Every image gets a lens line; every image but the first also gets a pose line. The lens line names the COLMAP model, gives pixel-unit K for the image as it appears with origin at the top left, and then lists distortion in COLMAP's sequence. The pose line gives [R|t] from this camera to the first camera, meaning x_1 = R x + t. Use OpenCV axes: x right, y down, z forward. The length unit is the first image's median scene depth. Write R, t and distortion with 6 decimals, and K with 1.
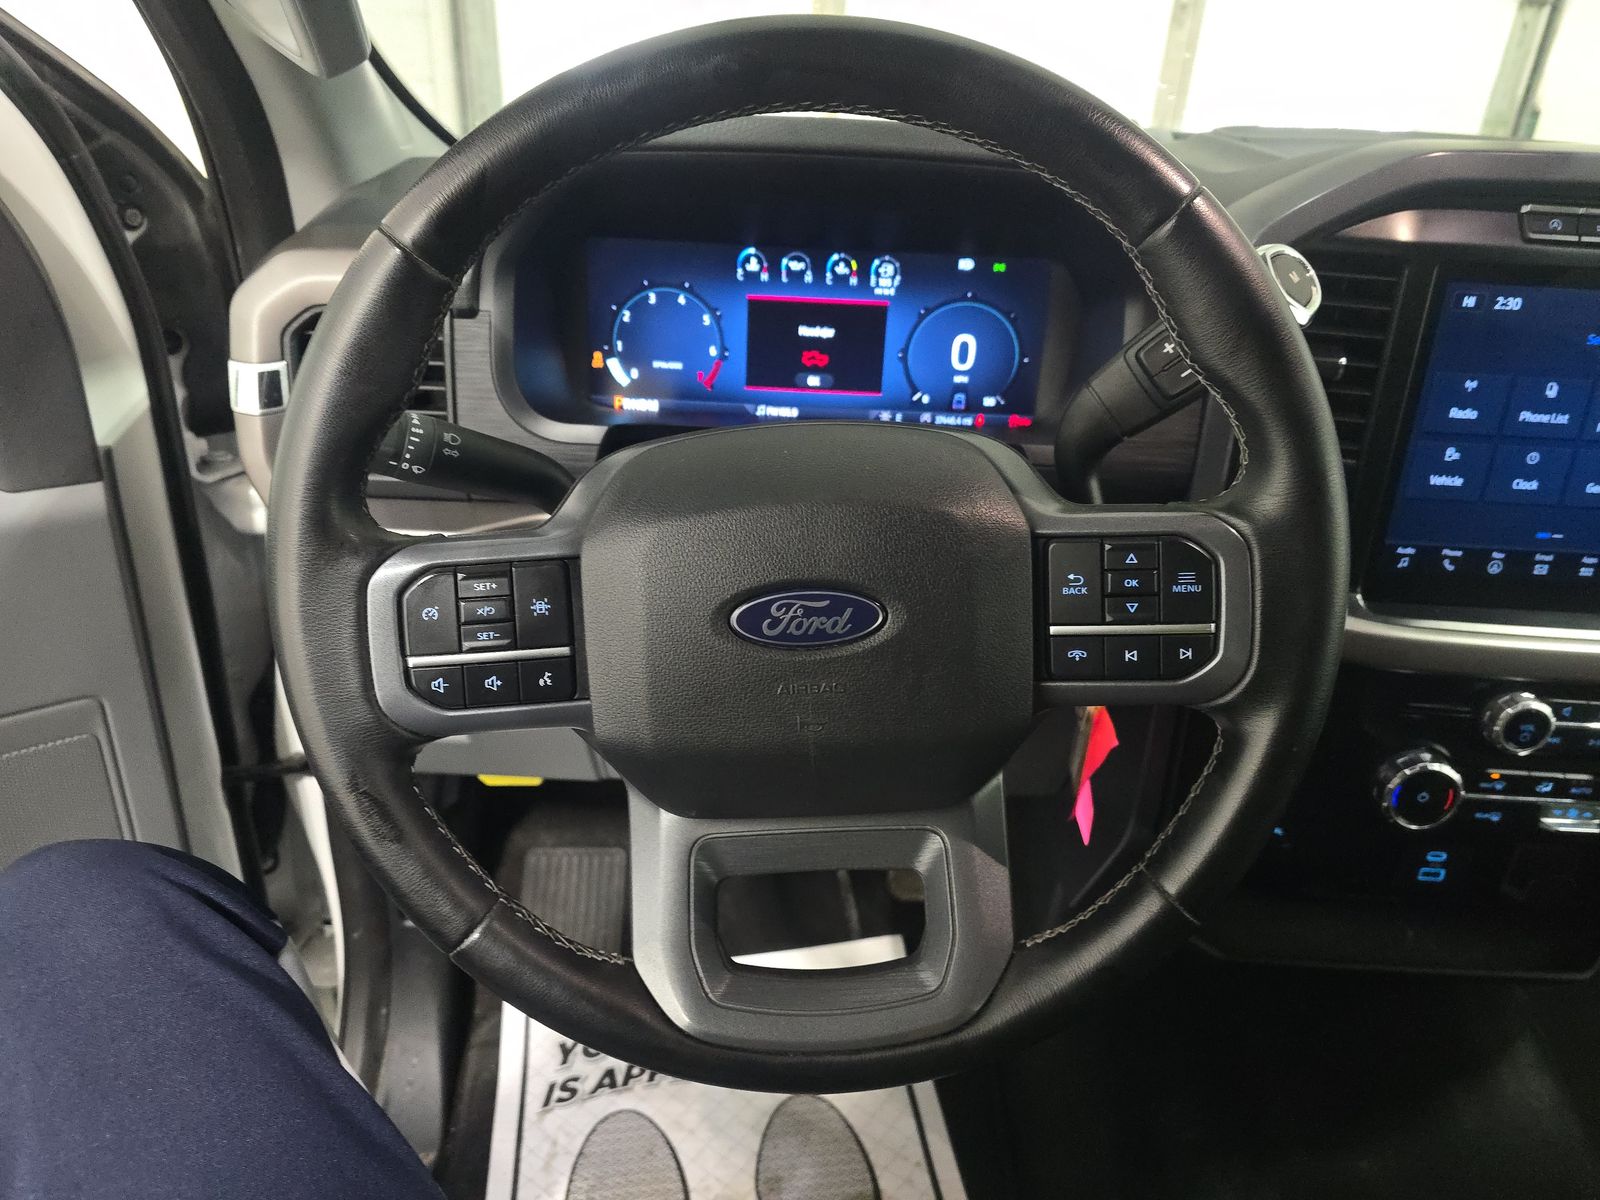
lens RADIAL K [[1086.6, 0, 805.2], [0, 1086.6, 608.5], [0, 0, 1]] dist [0.028418, -0.032740]
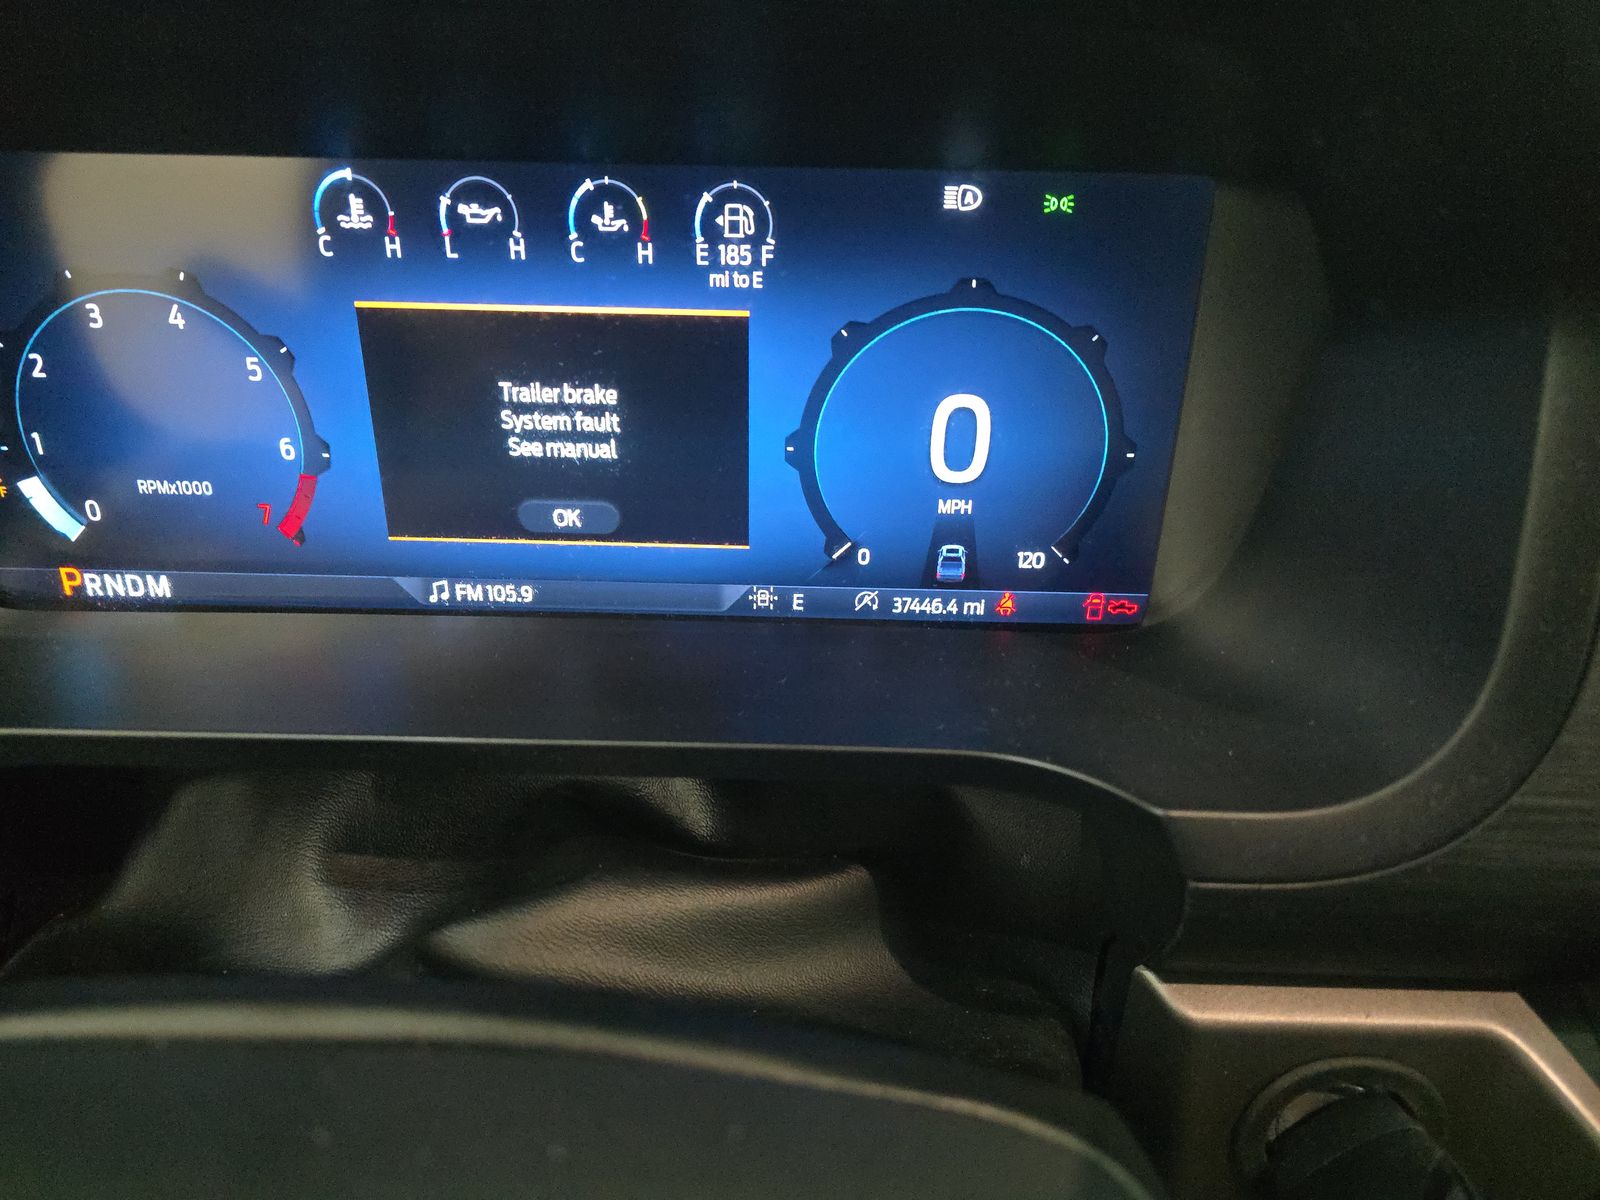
lens RADIAL K [[1086.6, 0, 805.2], [0, 1086.6, 608.5], [0, 0, 1]] dist [0.028418, -0.032740]
pose [[0.999175, -0.012590, -0.038600, 0.108881], [0.014235, 0.998989, 0.042640, -0.198639], [0.038024, -0.043155, 0.998345, 0.639172]]
